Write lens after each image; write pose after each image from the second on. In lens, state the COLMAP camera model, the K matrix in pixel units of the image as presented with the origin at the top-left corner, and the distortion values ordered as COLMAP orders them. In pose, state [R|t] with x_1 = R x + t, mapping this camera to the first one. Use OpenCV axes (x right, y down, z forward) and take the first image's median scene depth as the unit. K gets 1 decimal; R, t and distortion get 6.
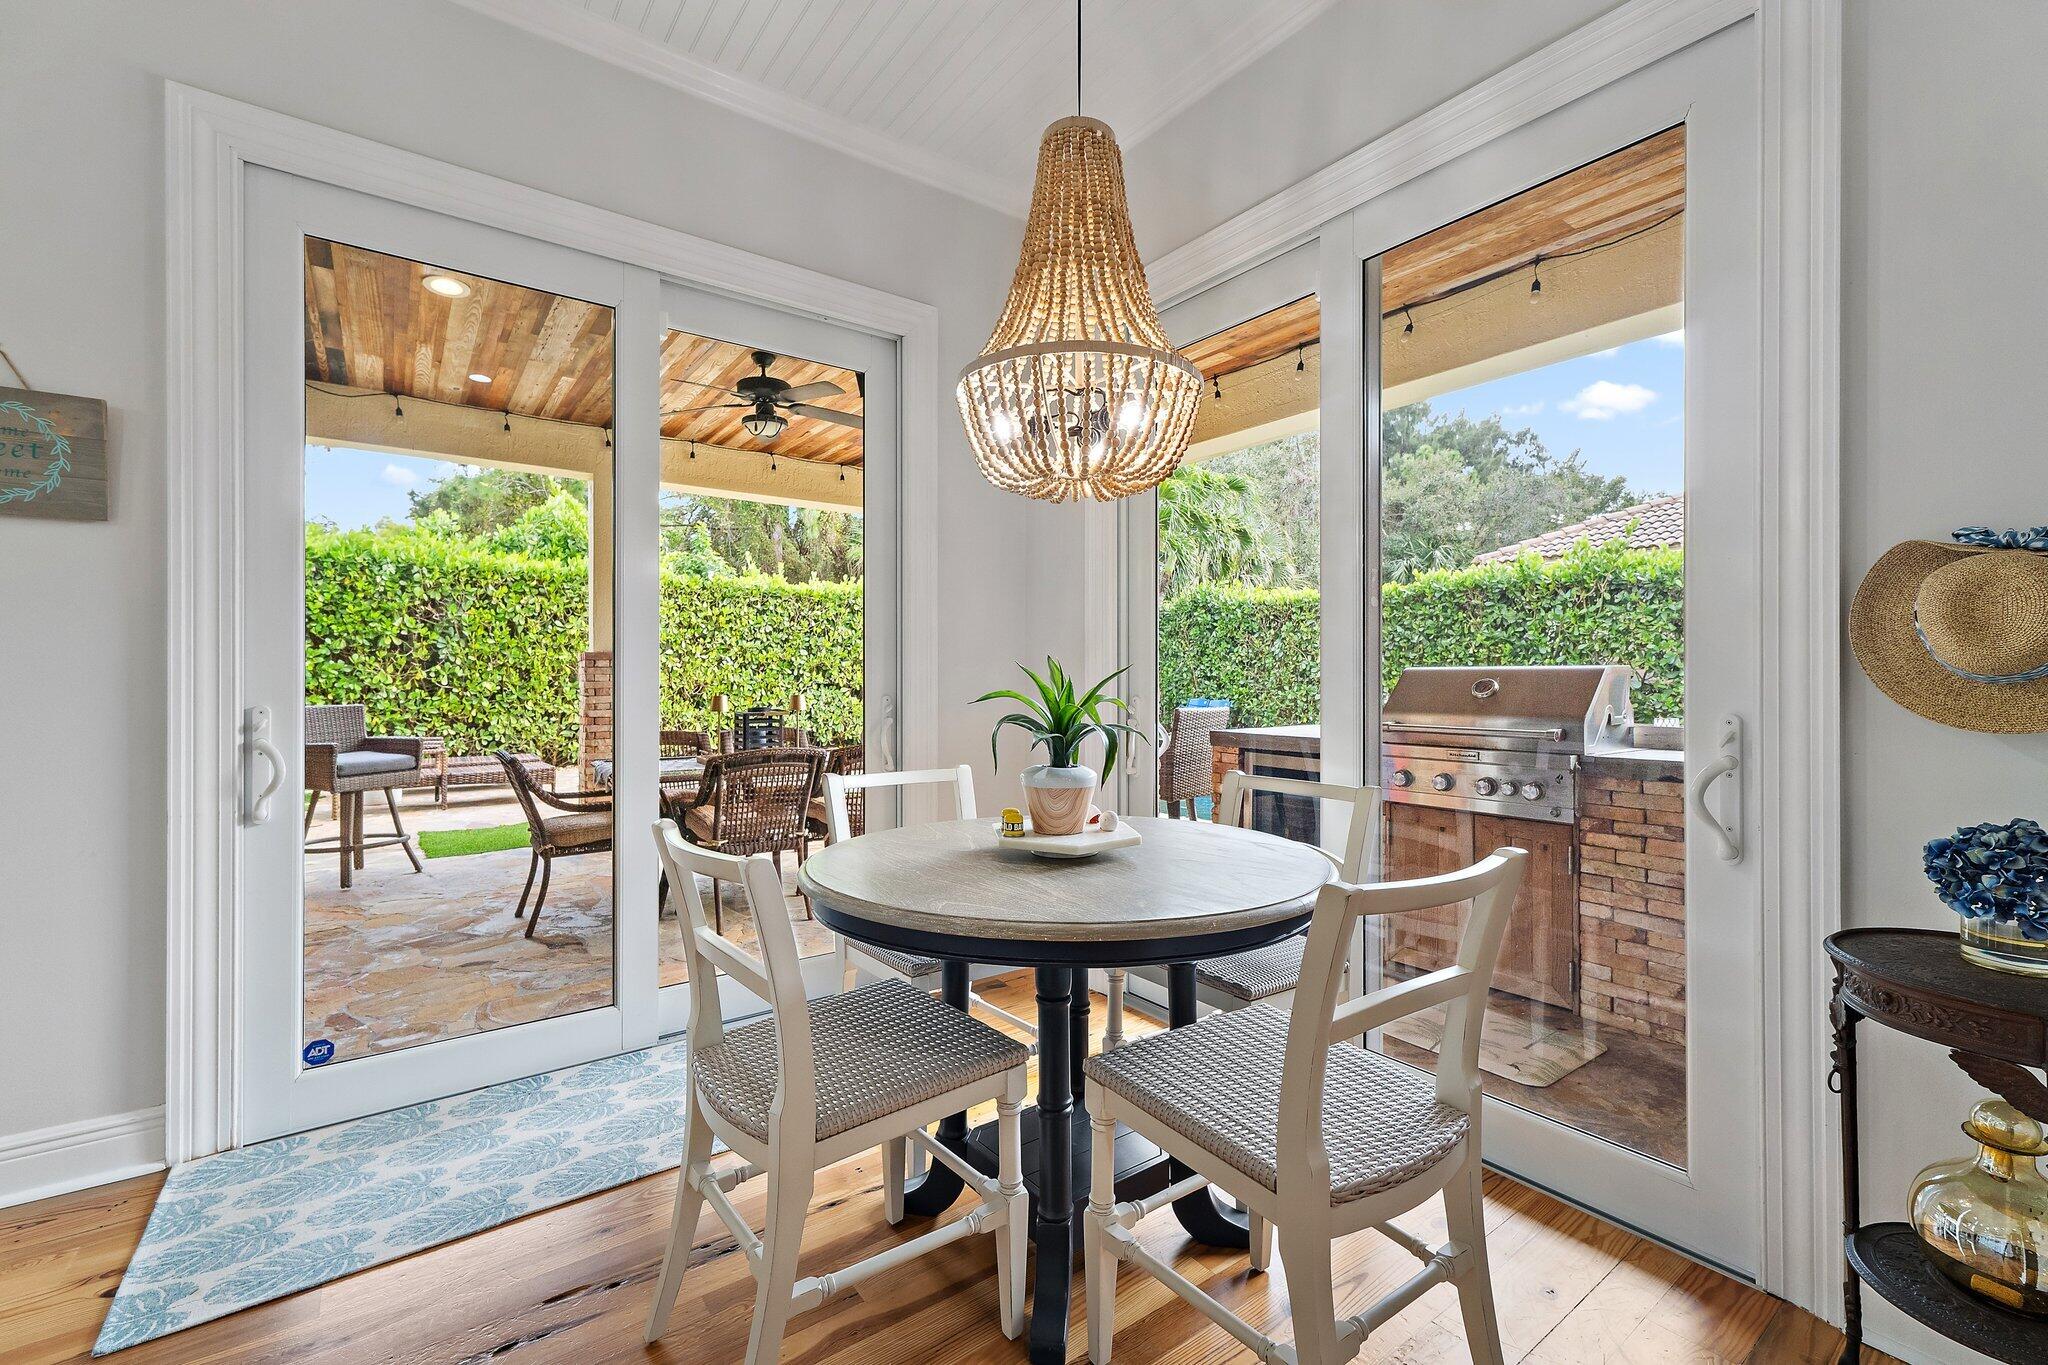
lens RADIAL K [[871.6, 0, 1033.0], [0, 871.6, 674.1], [0, 0, 1]] dist [0.004929, 0.000470]
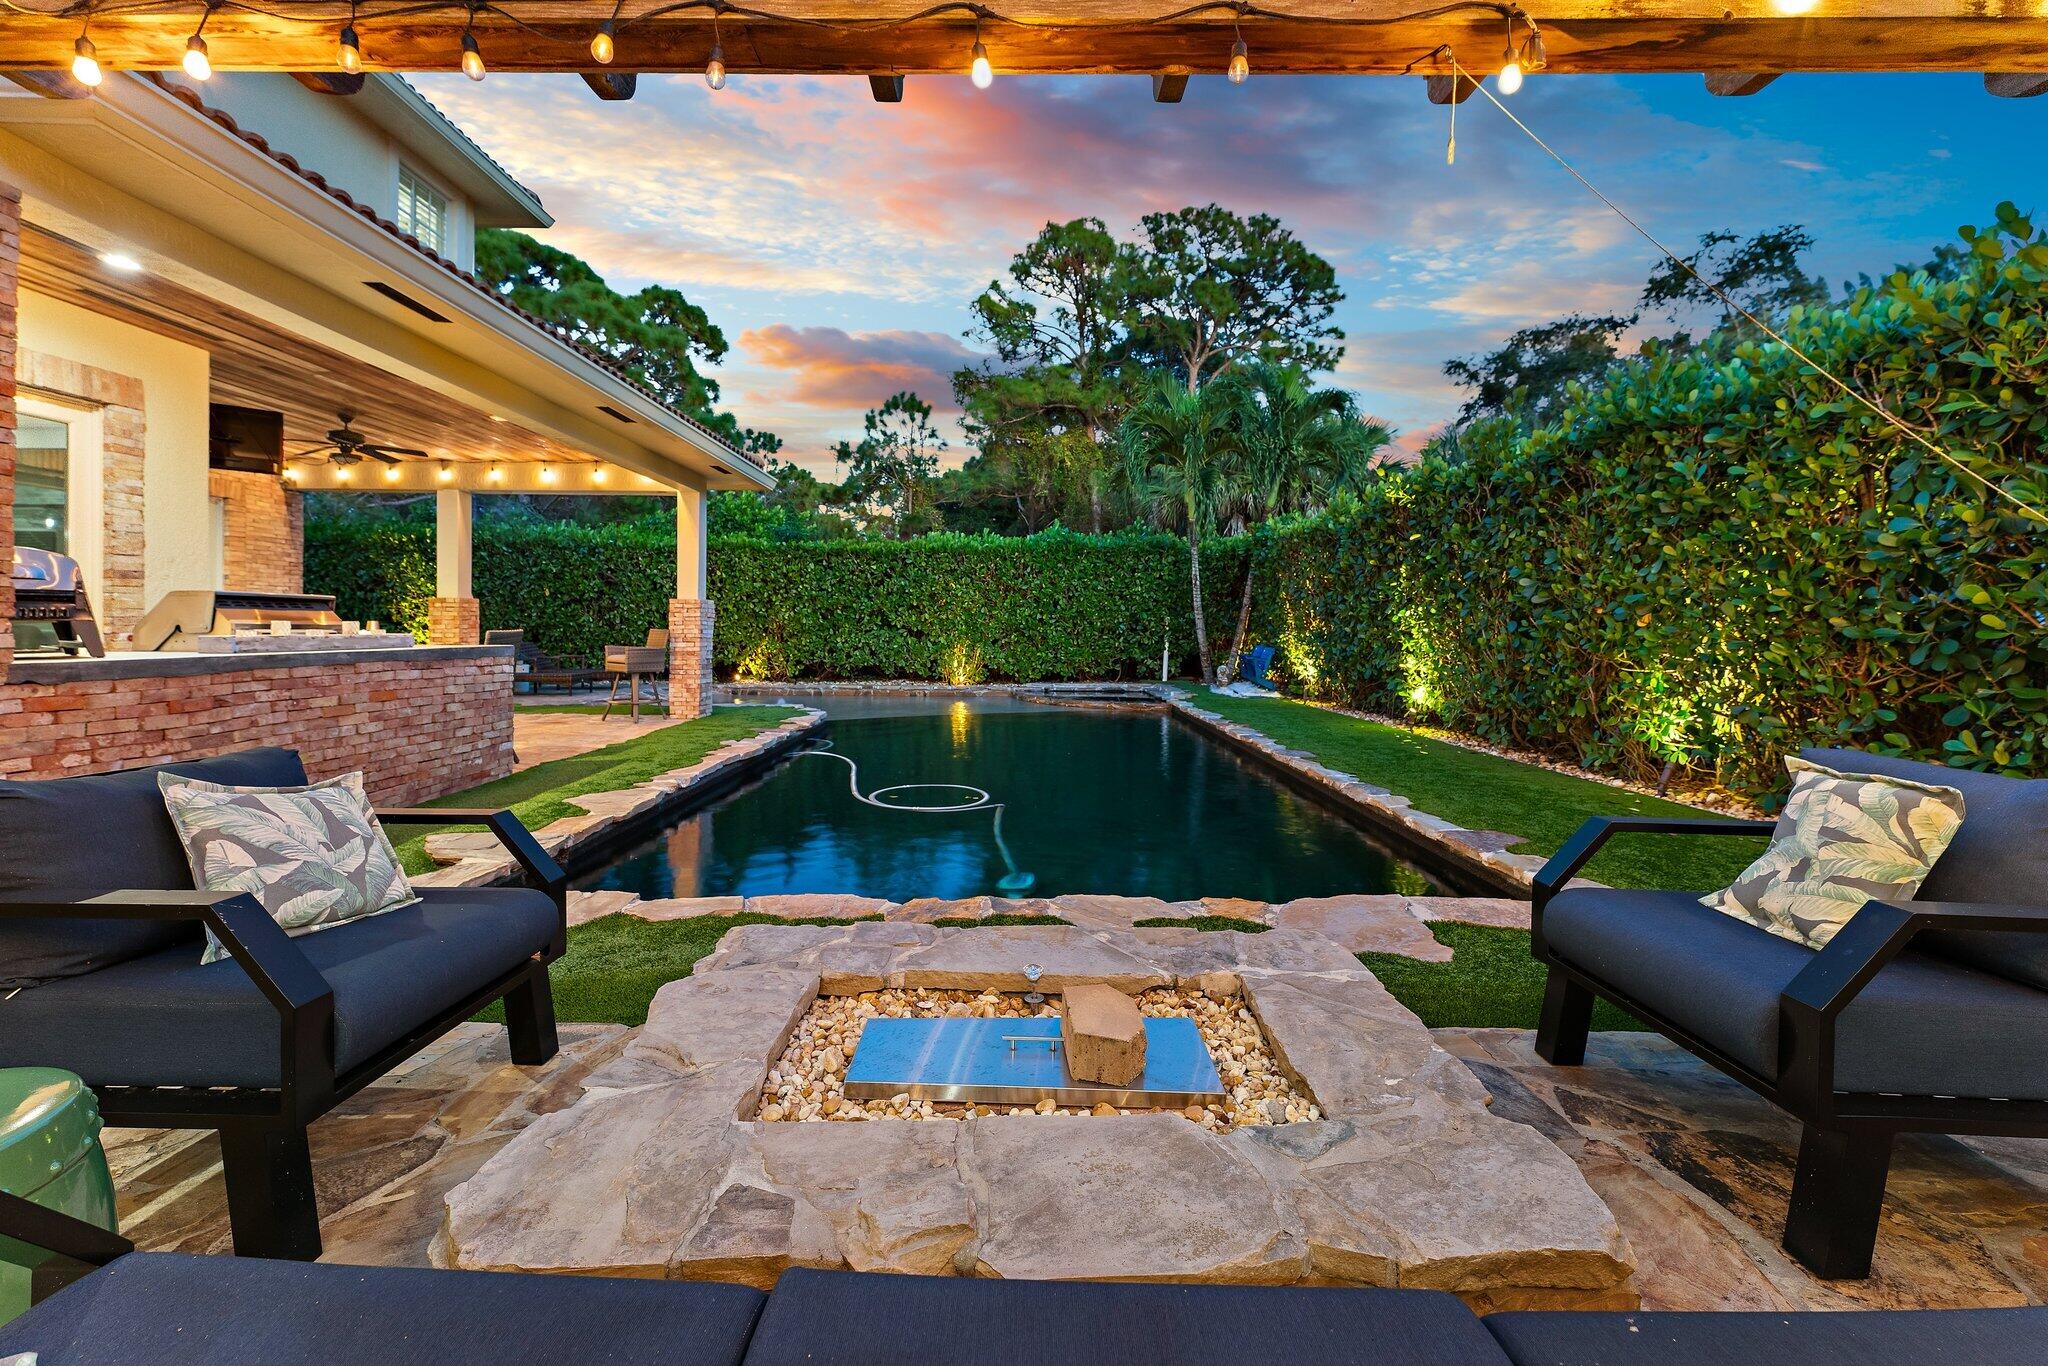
lens RADIAL K [[849.7, 0, 1022.3], [0, 849.7, 634.2], [0, 0, 1]] dist [-0.000564, -0.000201]
pose [[0.806978, 0.010460, -0.590488, 0.790335], [-0.004561, 0.999924, 0.011480, 0.011551], [0.590563, -0.006571, 0.806965, 0.214731]]
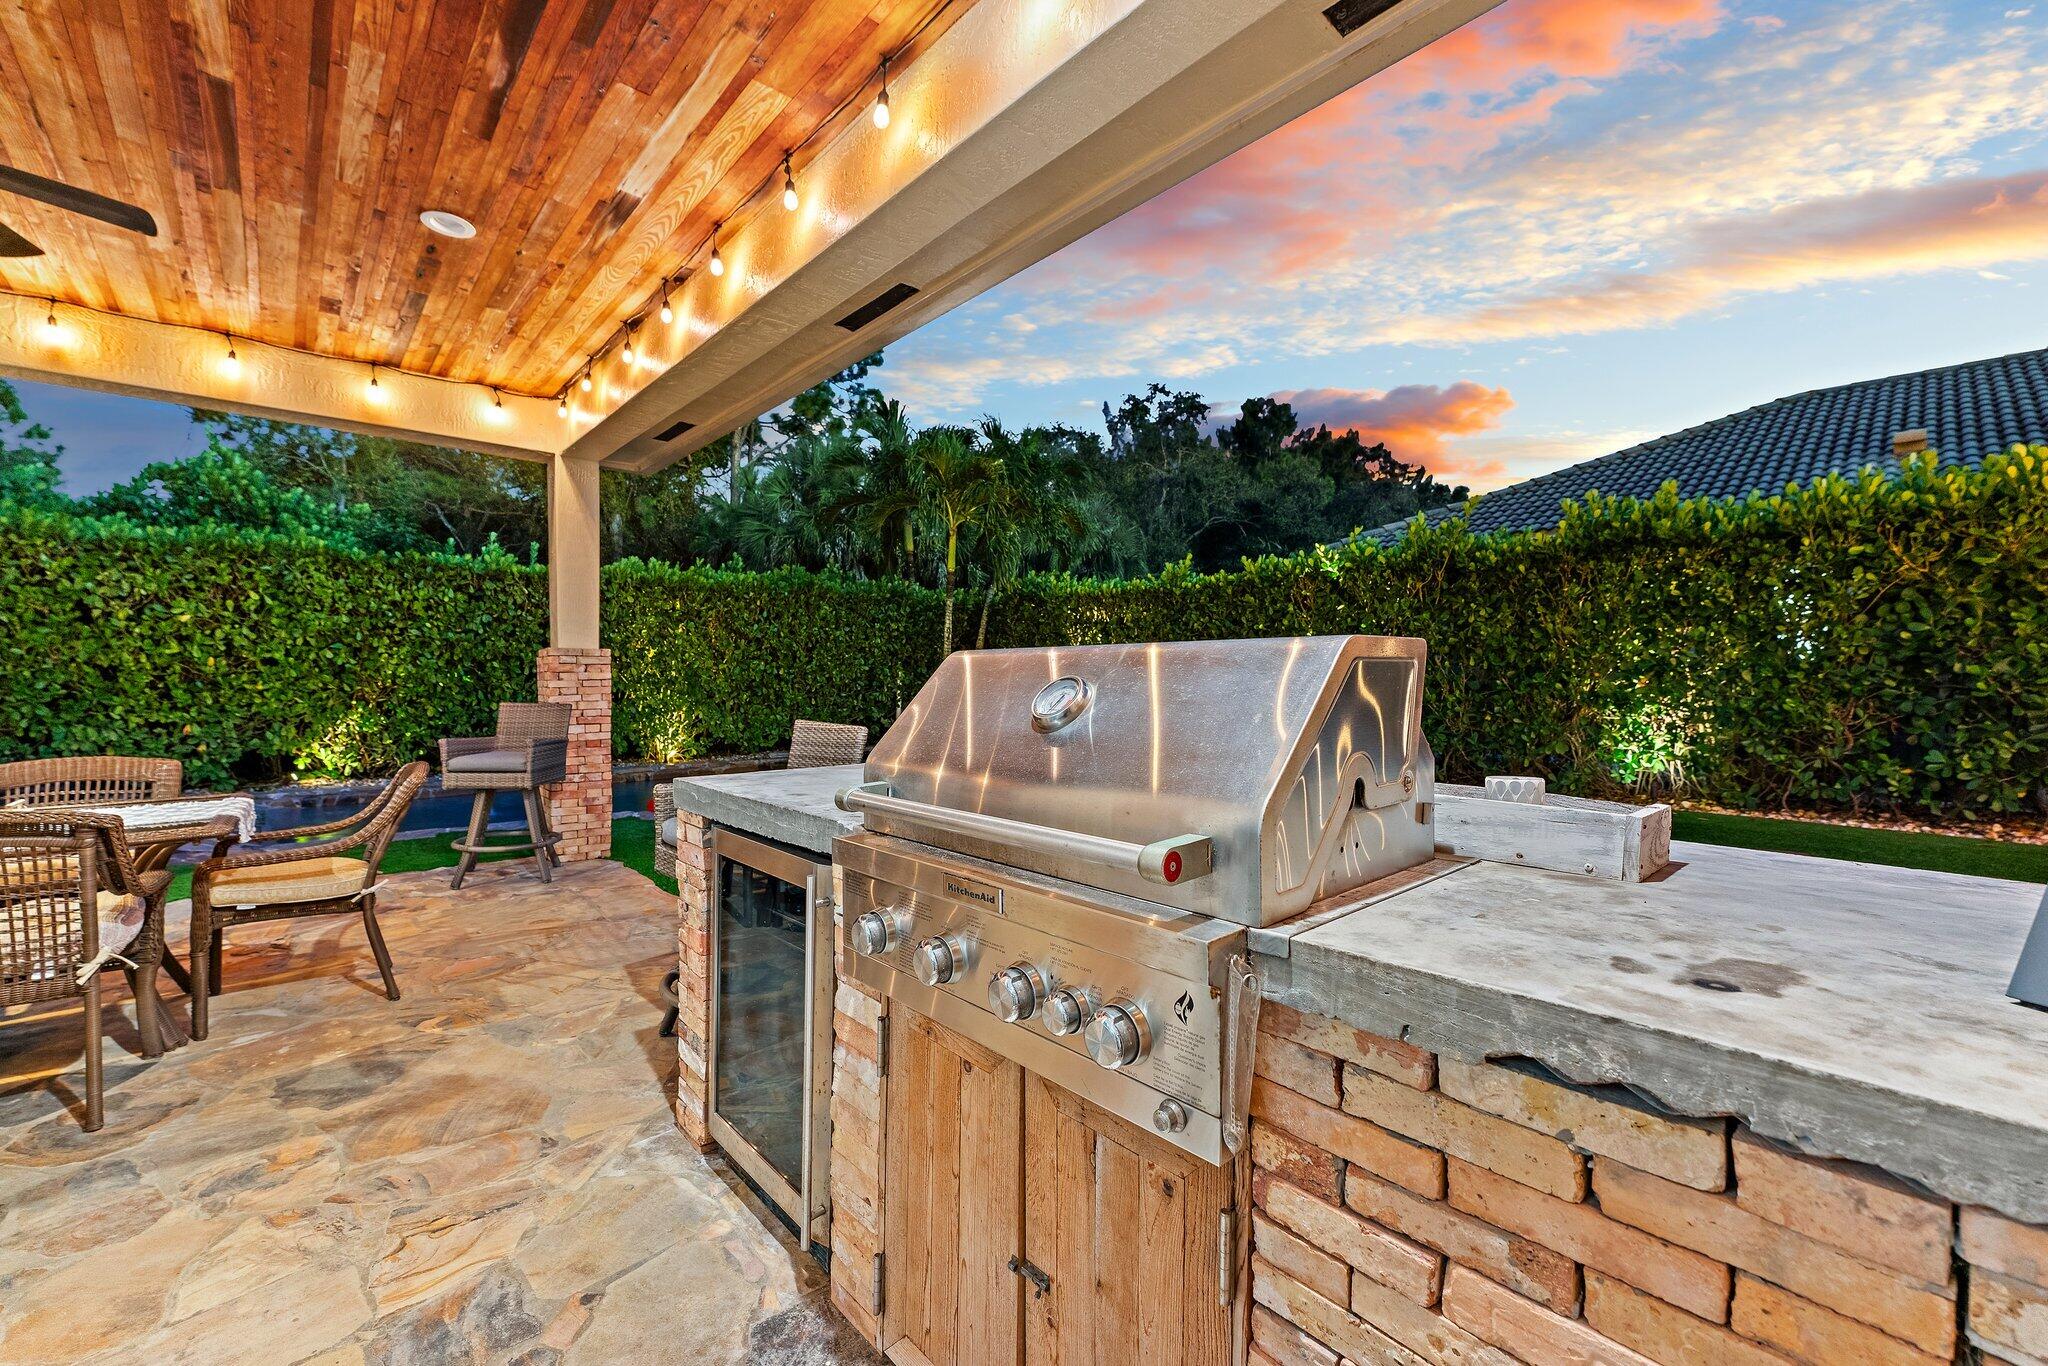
lens RADIAL K [[825.5, 0, 1016.7], [0, 825.5, 687.3], [0, 0, 1]] dist [0.001011, 0.000090]
pose [[0.995703, -0.000843, 0.092604, 0.153839], [-0.000581, 0.999882, 0.015348, 0.001378], [-0.092606, -0.015336, 0.995585, 0.214381]]
